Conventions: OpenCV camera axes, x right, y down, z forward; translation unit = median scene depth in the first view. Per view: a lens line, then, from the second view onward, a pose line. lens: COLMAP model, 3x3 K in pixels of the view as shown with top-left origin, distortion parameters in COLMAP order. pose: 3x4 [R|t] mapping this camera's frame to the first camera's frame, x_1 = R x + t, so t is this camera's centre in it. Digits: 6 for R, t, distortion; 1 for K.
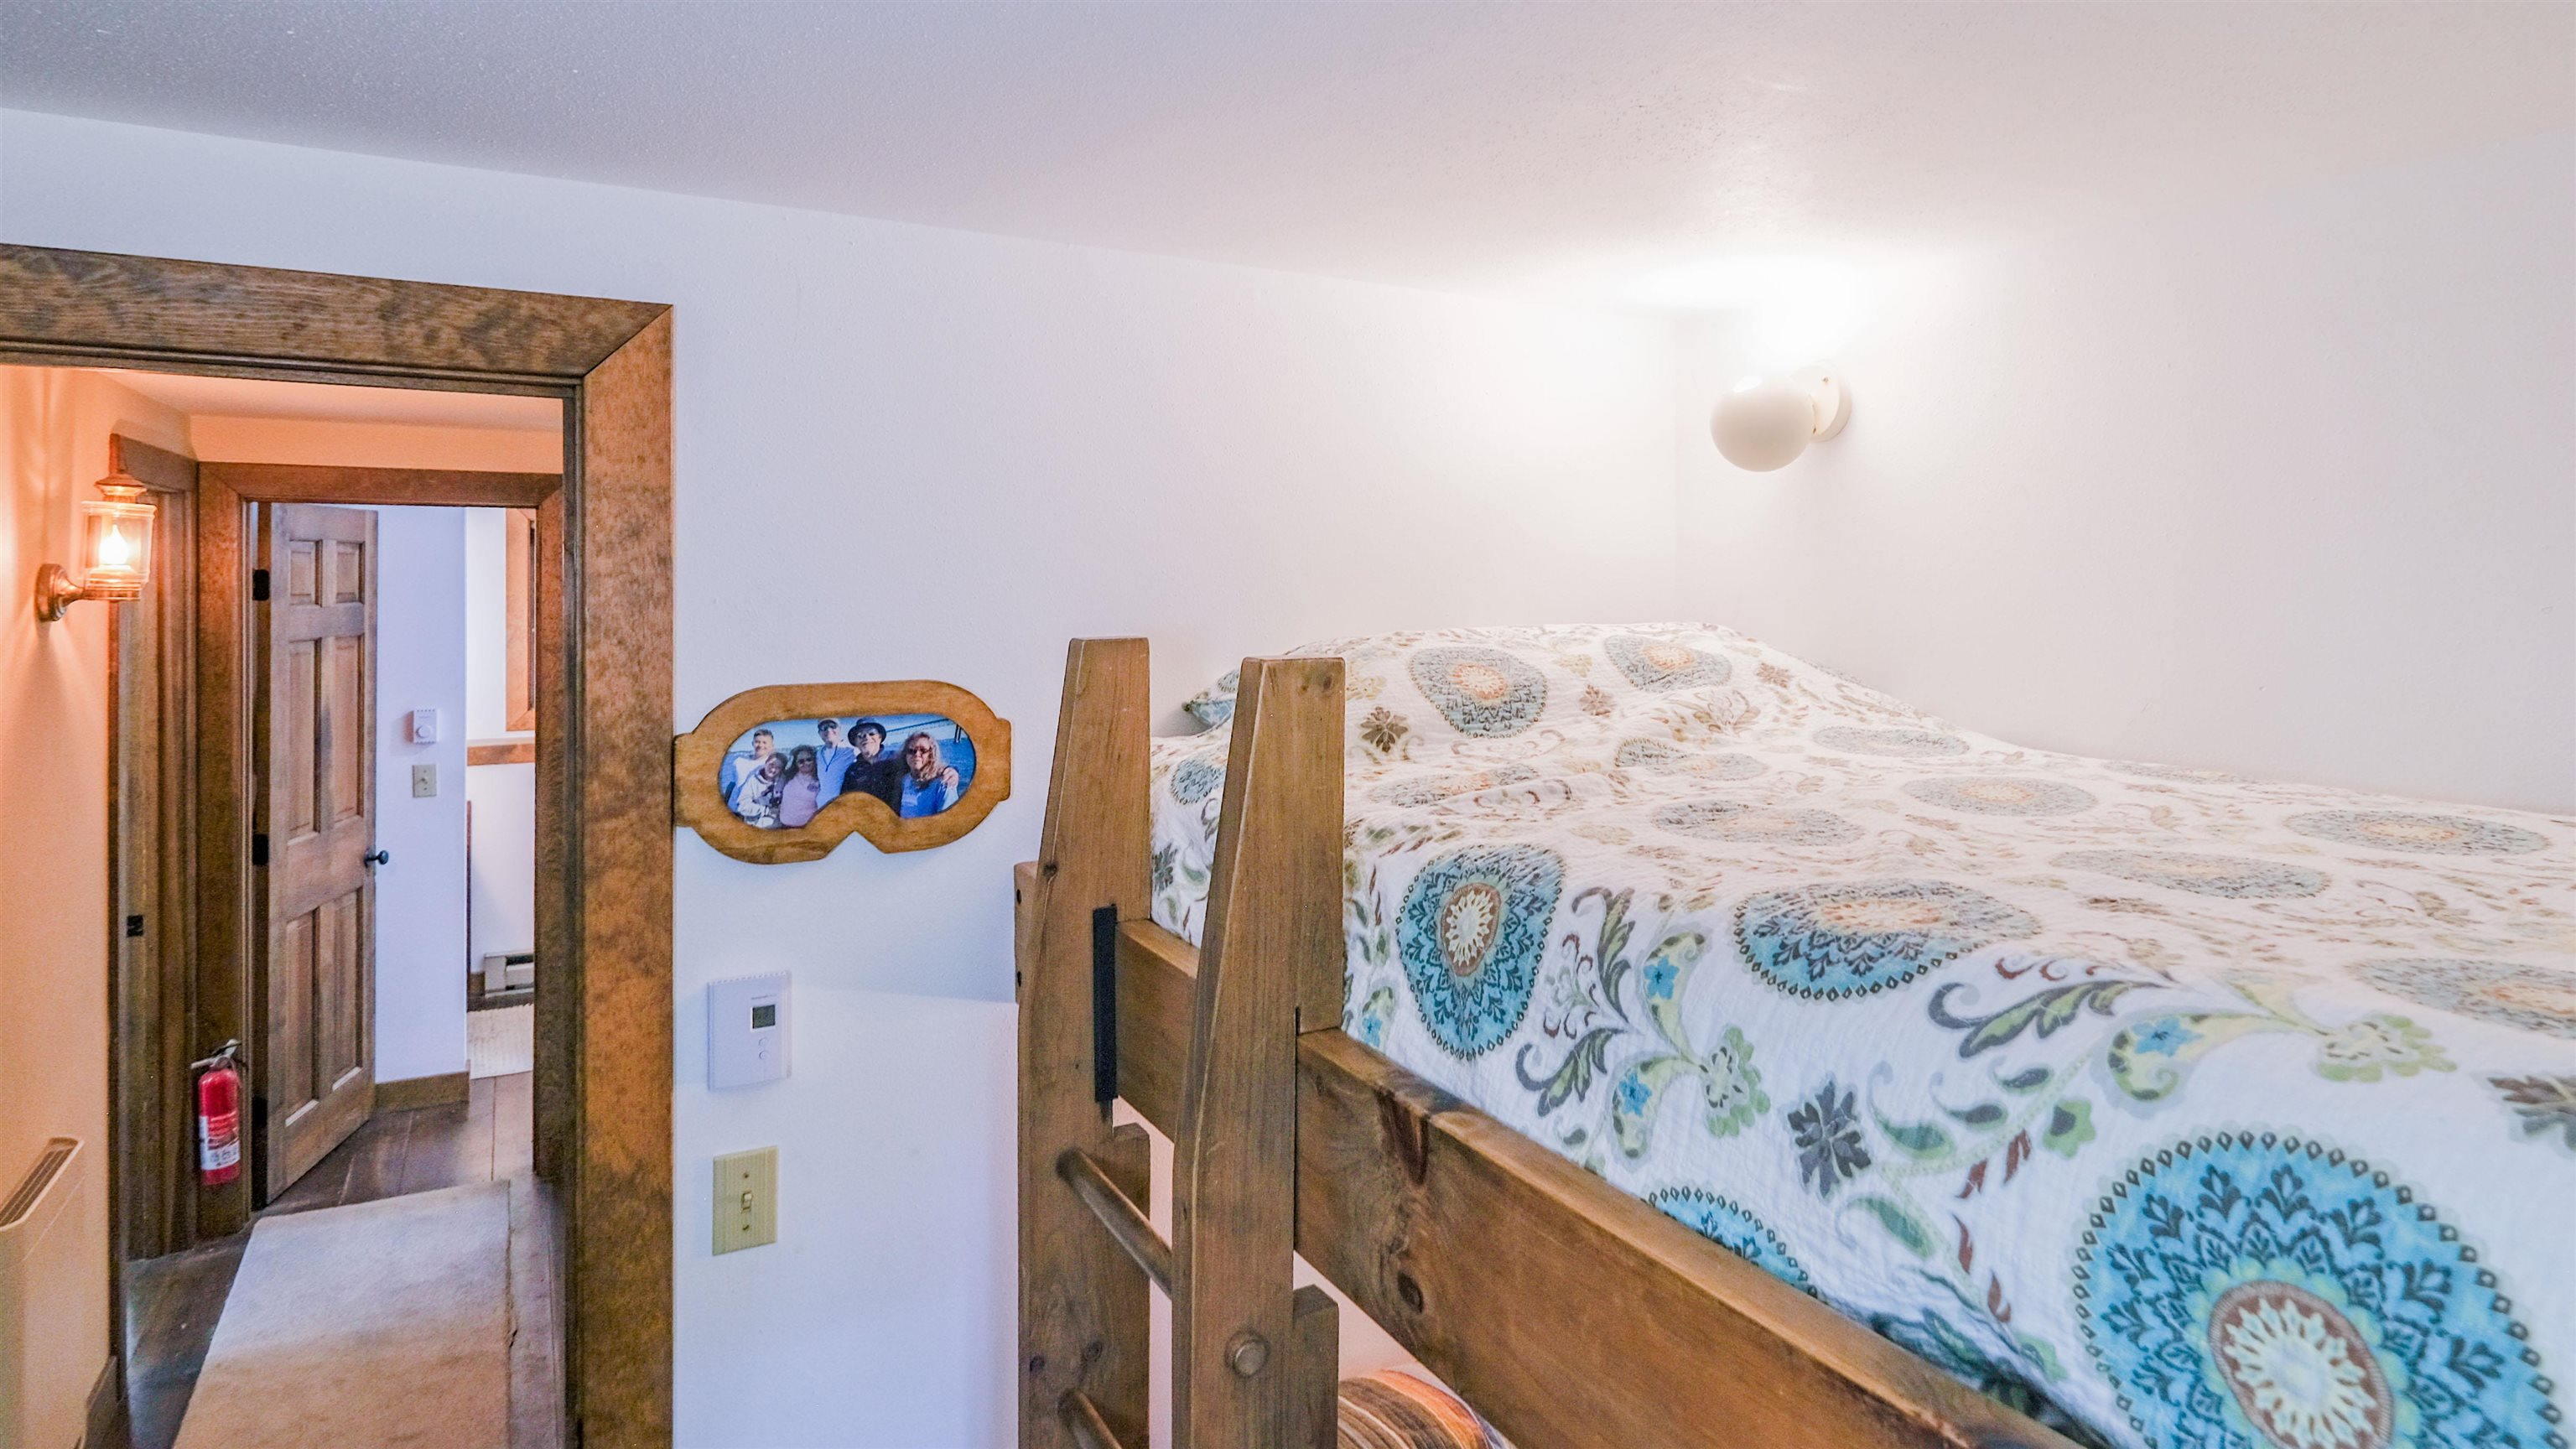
lens RADIAL K [[1231.8, 0, 1287.3], [0, 1231.8, 579.5], [0, 0, 1]] dist [-0.001498, -0.000660]
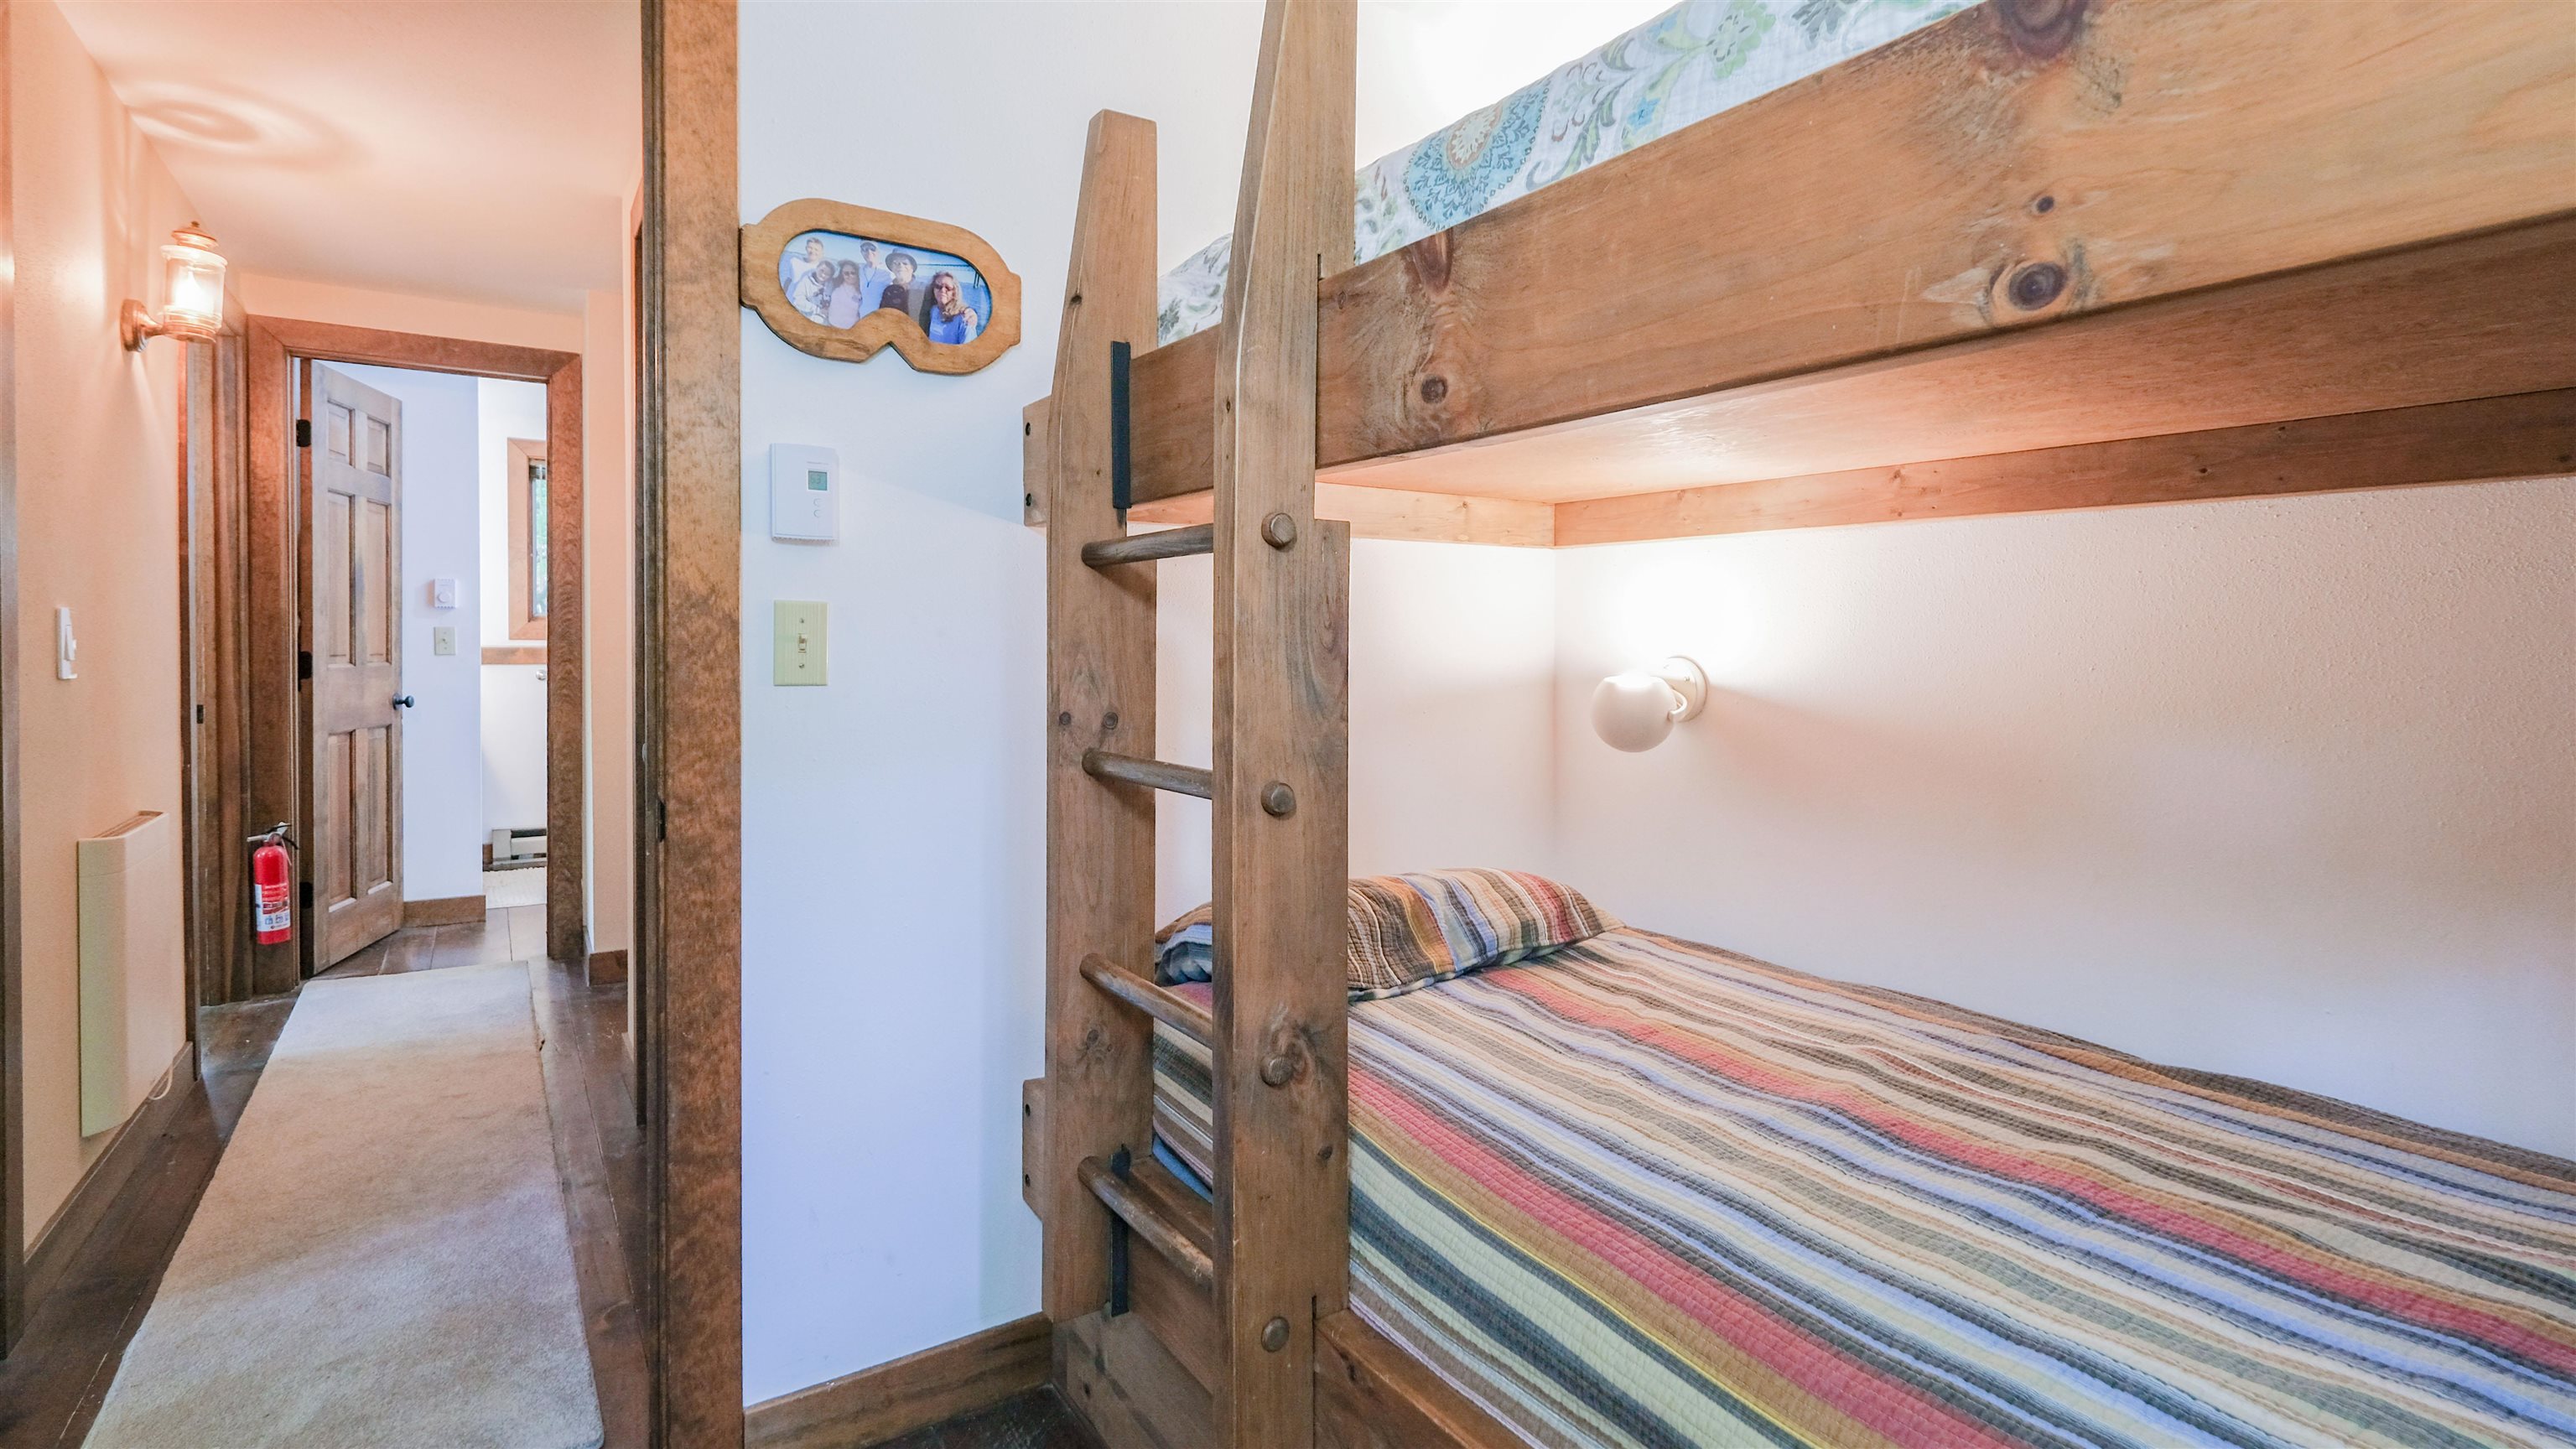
lens RADIAL K [[1048.8, 0, 1191.5], [0, 1048.8, 697.8], [0, 0, 1]] dist [-0.001293, 0.000050]
pose [[0.999387, 0.000905, 0.034991, -0.099520], [-0.001404, 0.999898, 0.014239, 0.507749], [-0.034974, -0.014279, 0.999286, -0.003395]]
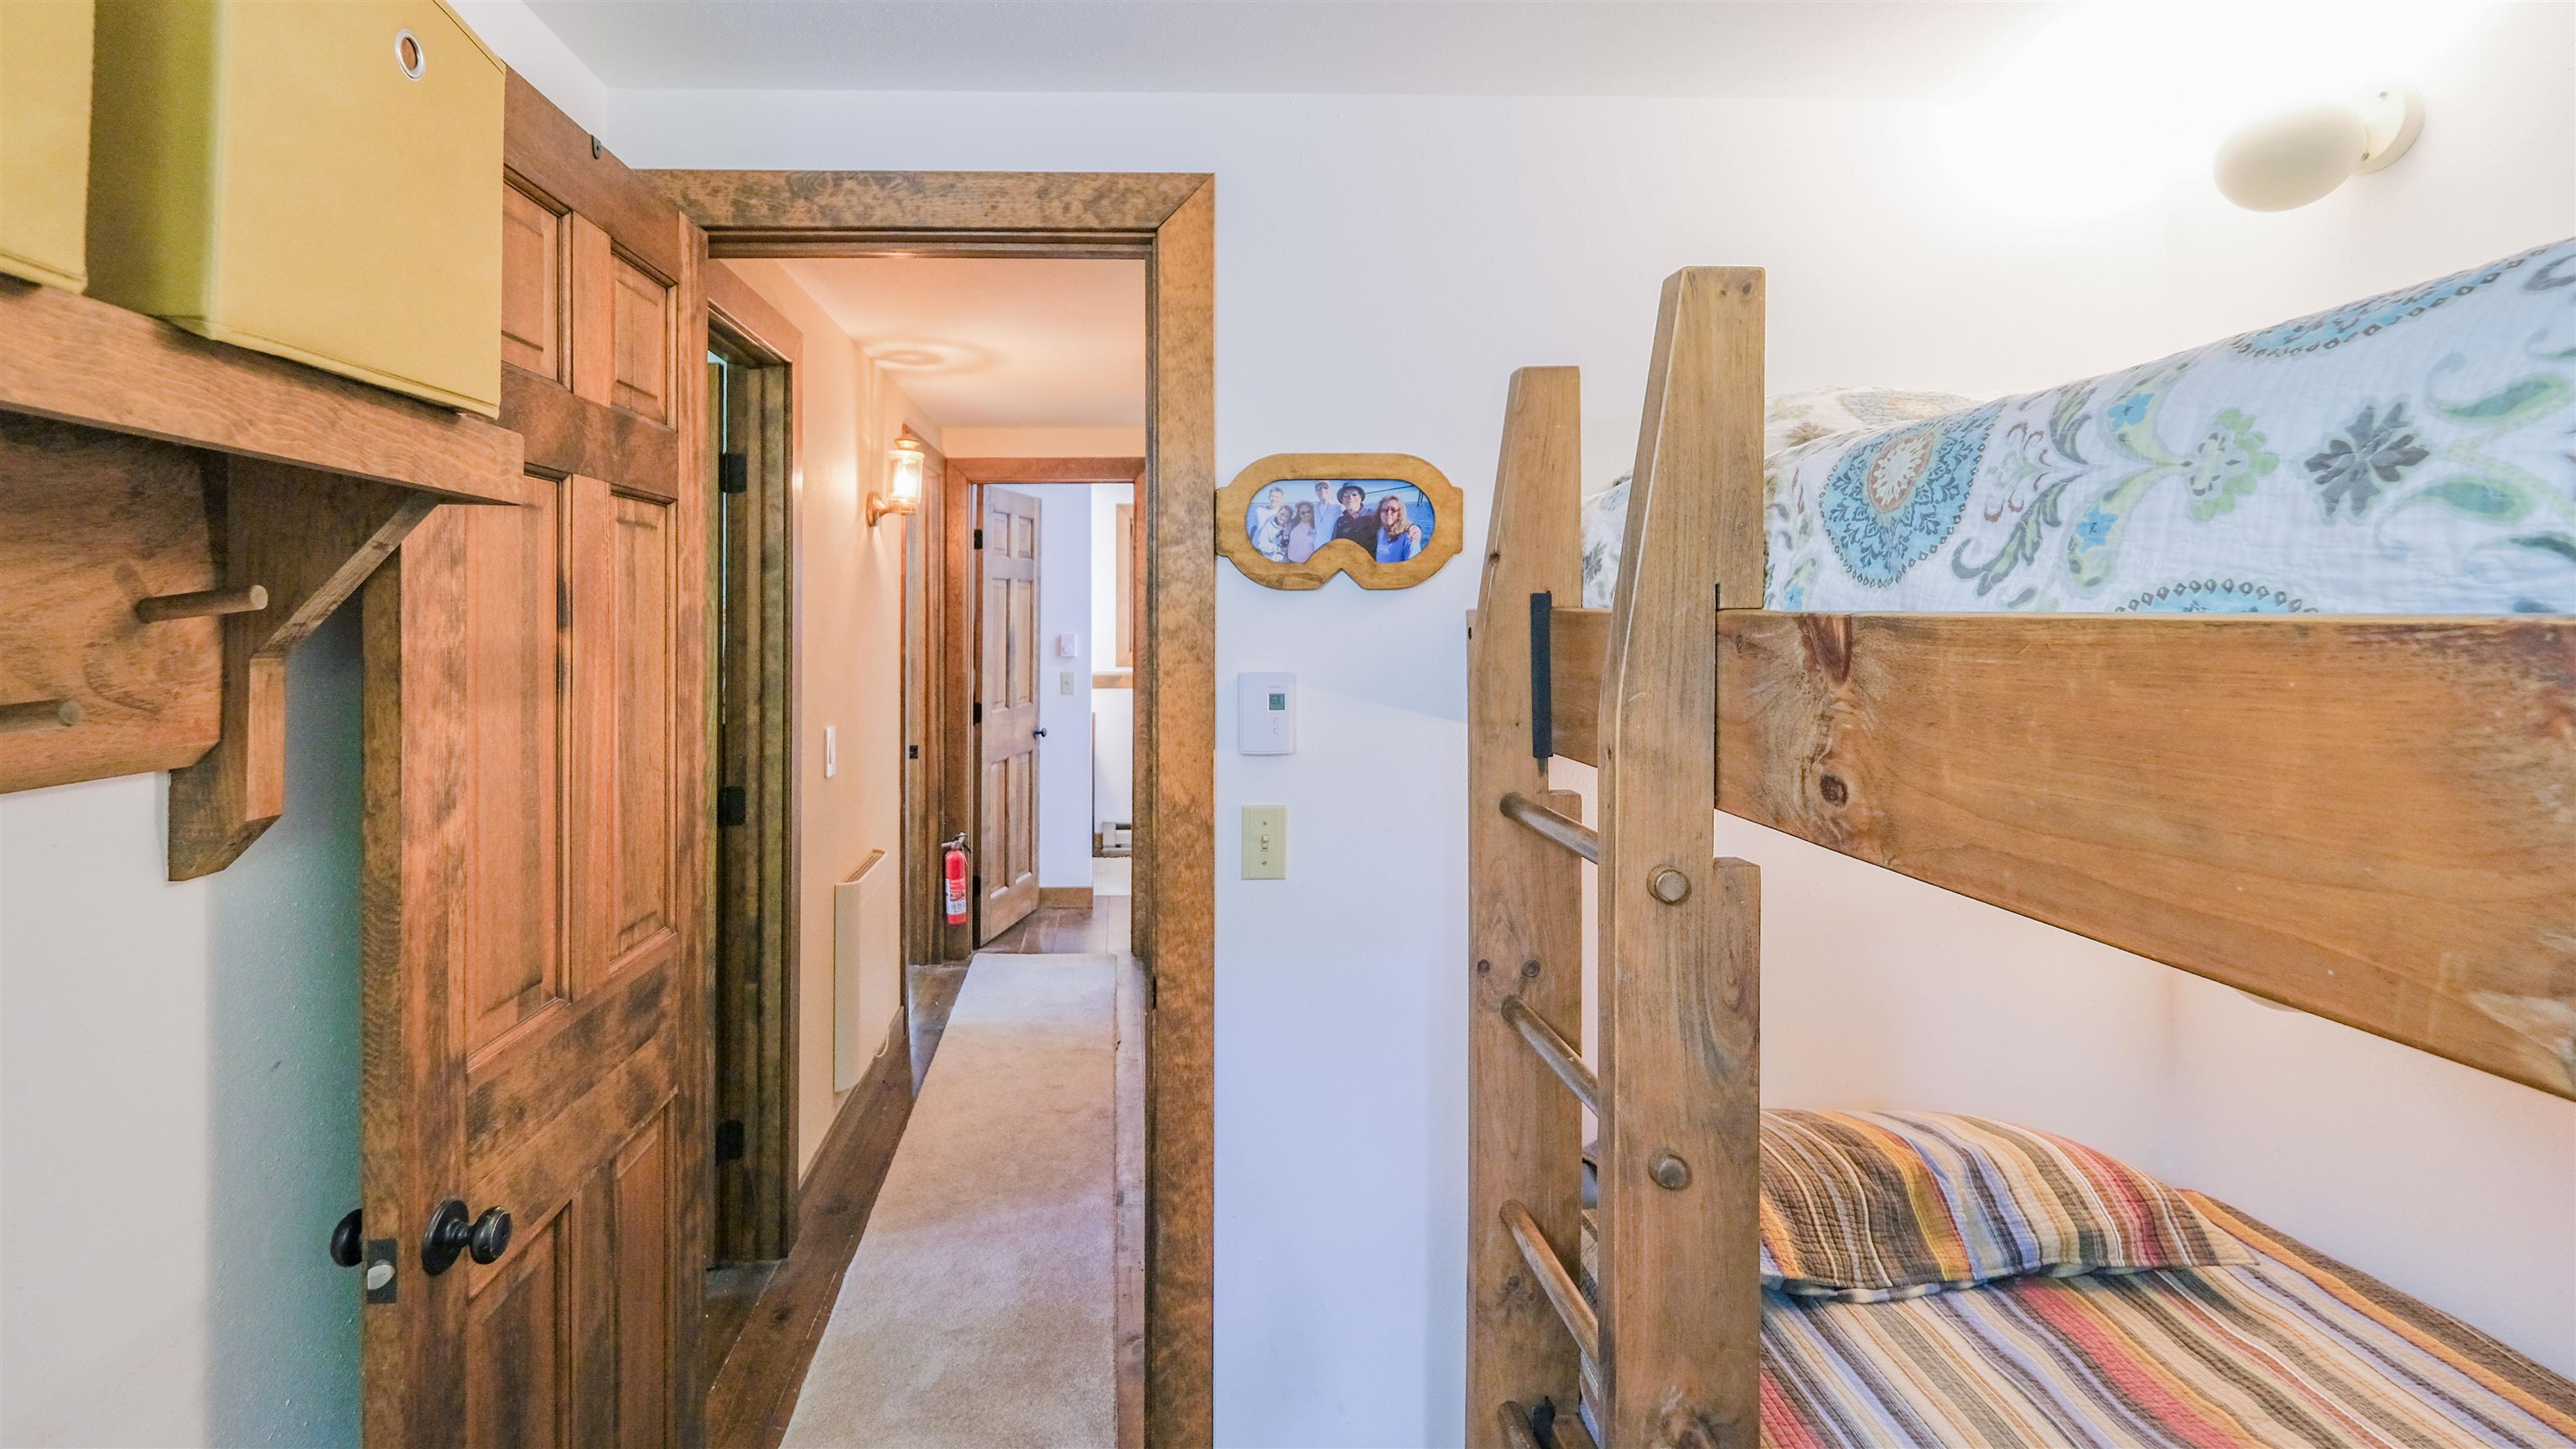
lens RADIAL K [[1019.2, 0, 1246.9], [0, 1019.2, 626.7], [0, 0, 1]] dist [-0.002971, -0.000250]
pose [[0.904937, -0.003206, -0.425533, 0.009987], [0.000581, 0.999980, -0.006299, 0.261900], [0.425545, 0.005453, 0.904921, -0.001376]]
